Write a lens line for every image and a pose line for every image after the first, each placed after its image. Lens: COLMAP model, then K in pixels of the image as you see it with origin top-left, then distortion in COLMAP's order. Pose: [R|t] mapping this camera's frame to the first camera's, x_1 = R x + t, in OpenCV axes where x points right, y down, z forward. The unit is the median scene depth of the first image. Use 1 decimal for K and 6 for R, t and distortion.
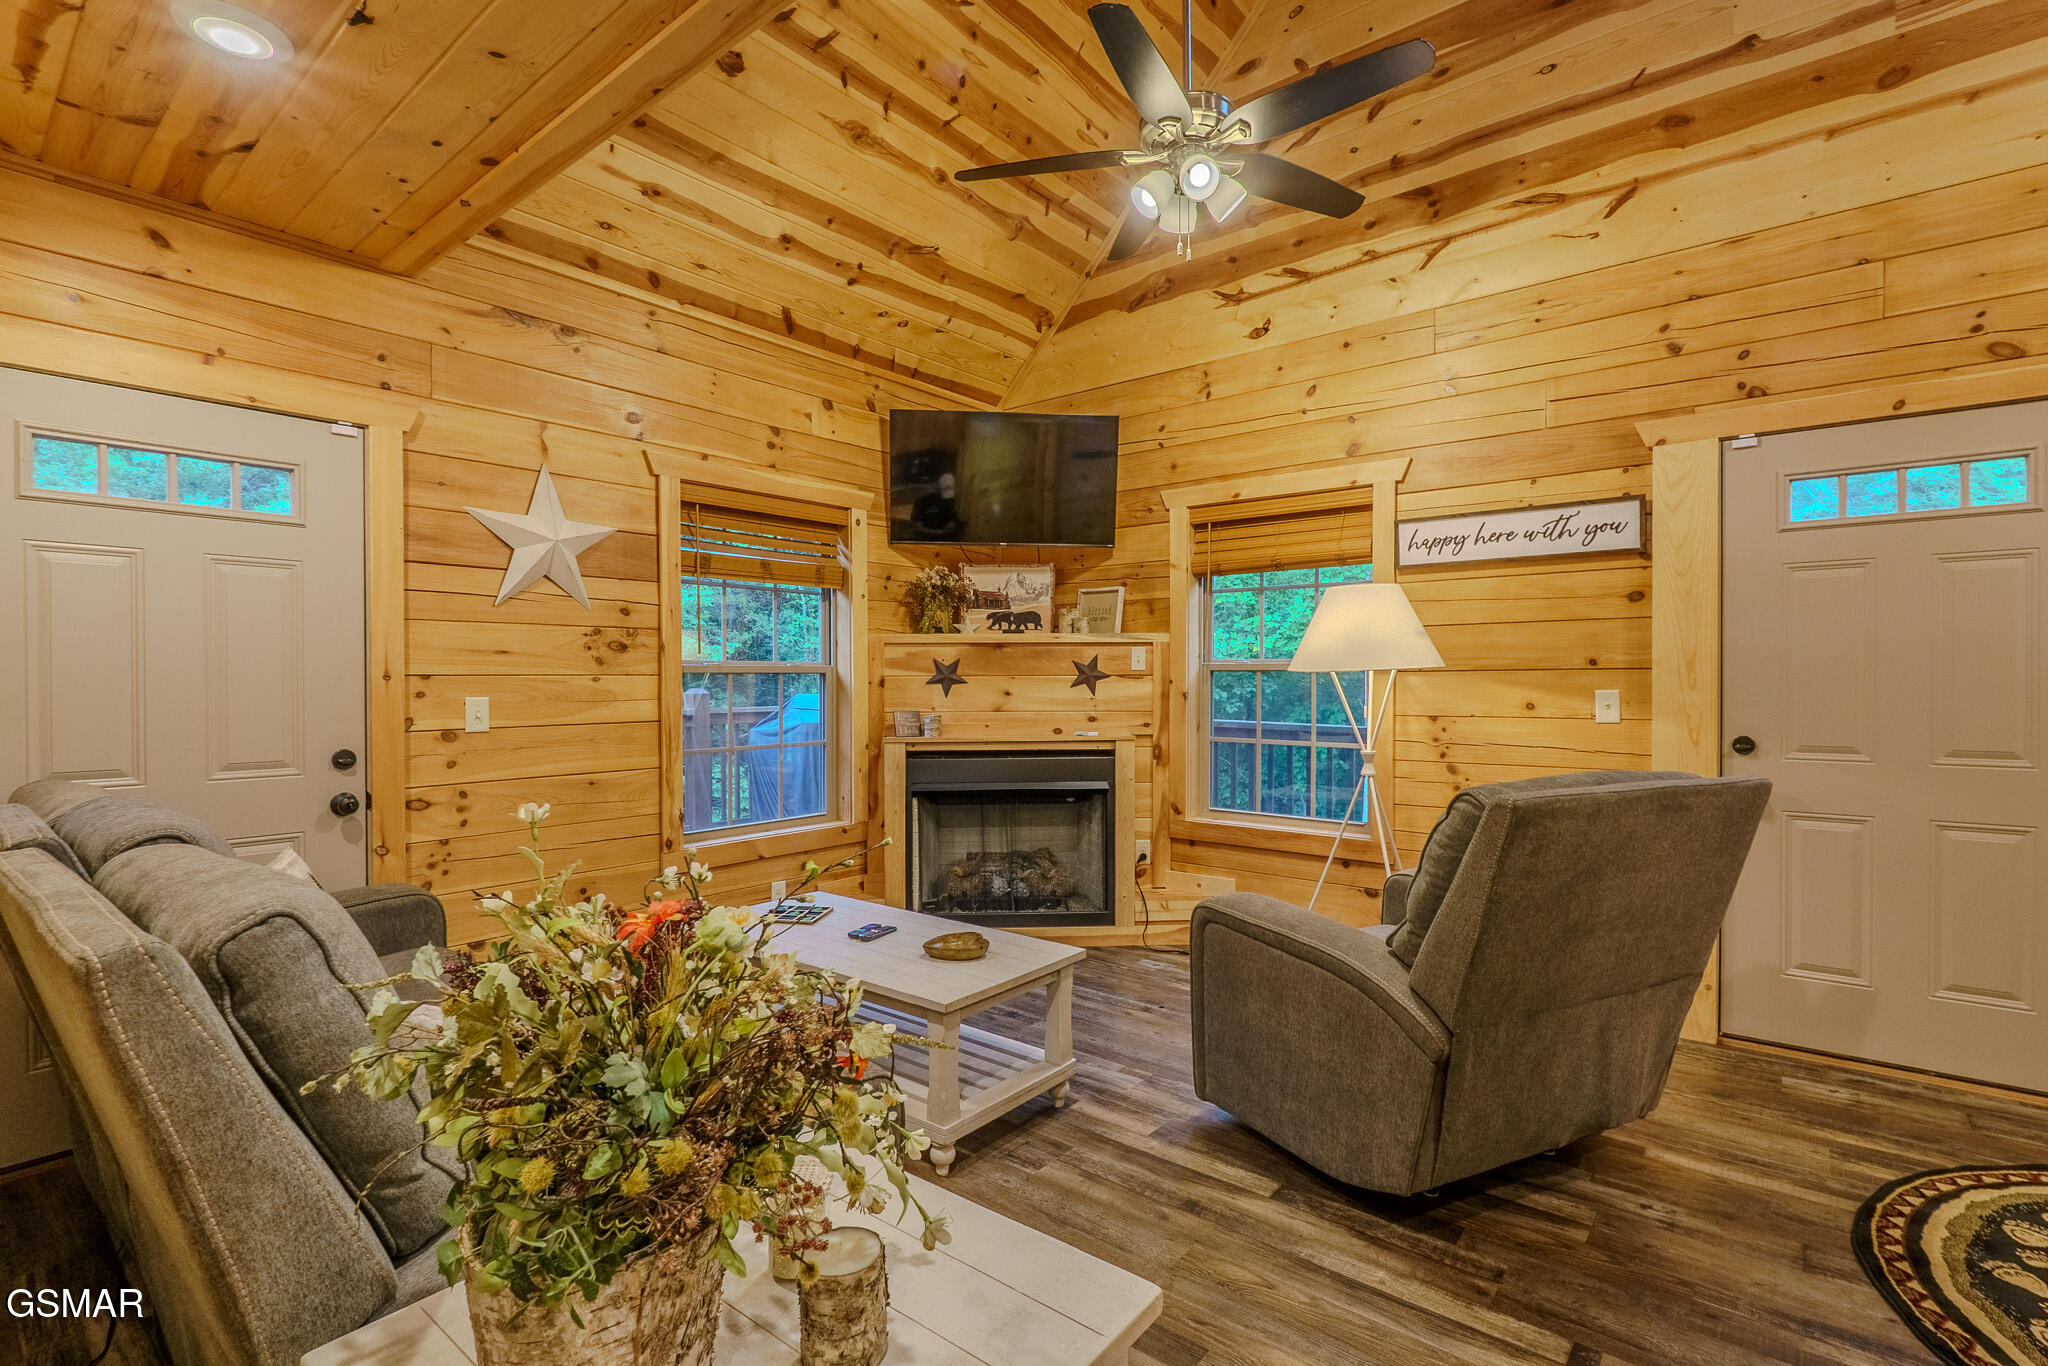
lens RADIAL K [[936.3, 0, 1026.8], [0, 936.3, 682.8], [0, 0, 1]] dist [-0.006478, 0.001016]
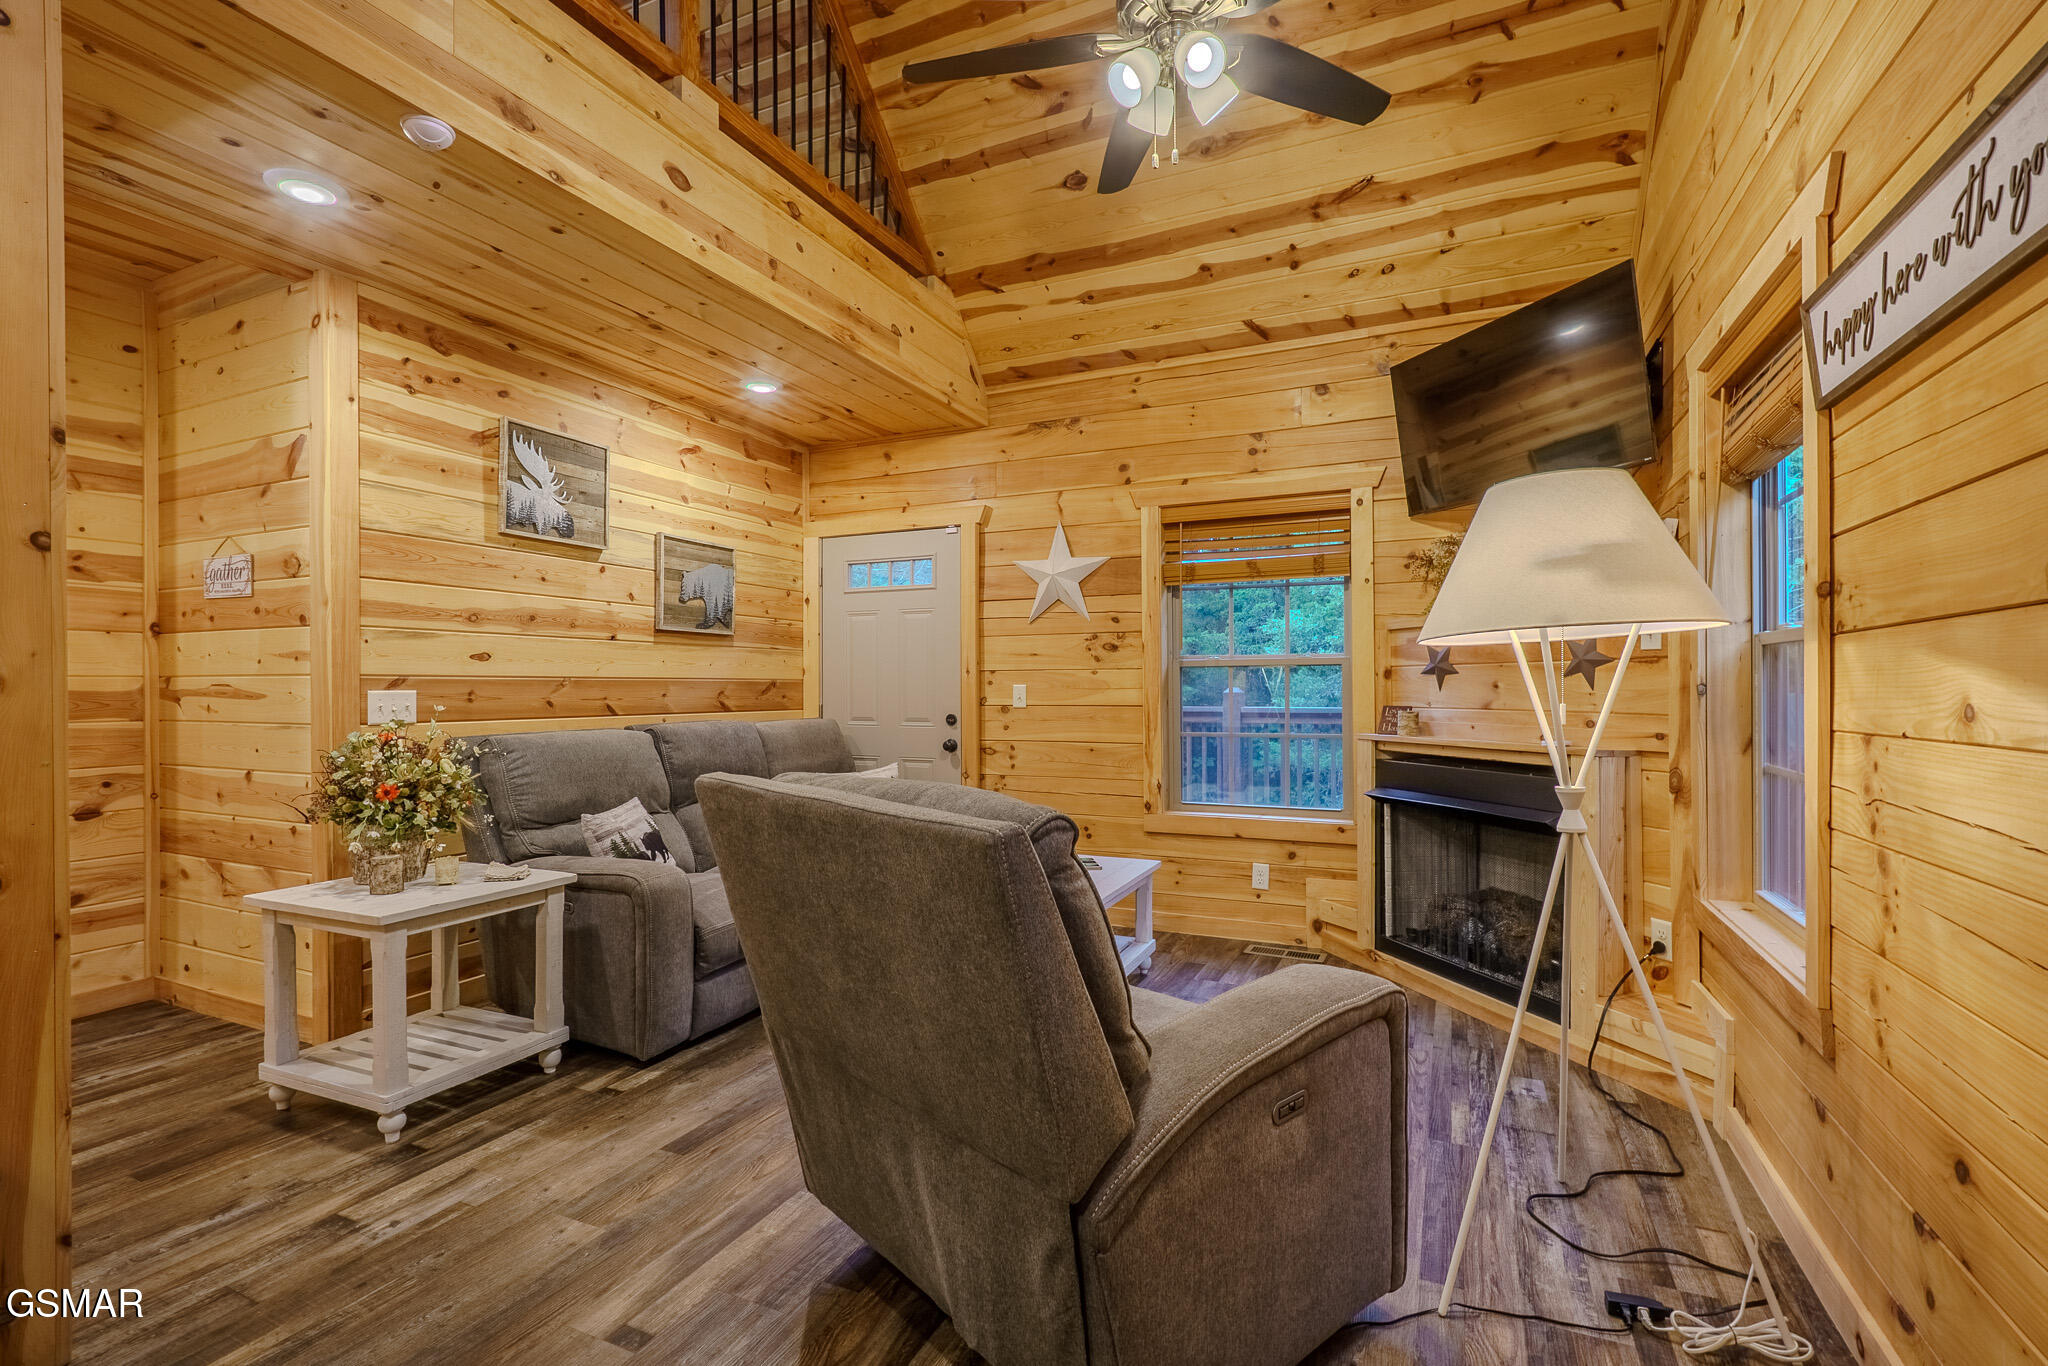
lens RADIAL K [[936.3, 0, 1027.0], [0, 936.3, 685.5], [0, 0, 1]] dist [-0.006478, 0.001016]
pose [[0.255800, 0.000605, -0.966730, 0.787260], [-0.001016, 0.999999, 0.000357, 0.014113], [0.966729, 0.000891, 0.255800, 0.546887]]
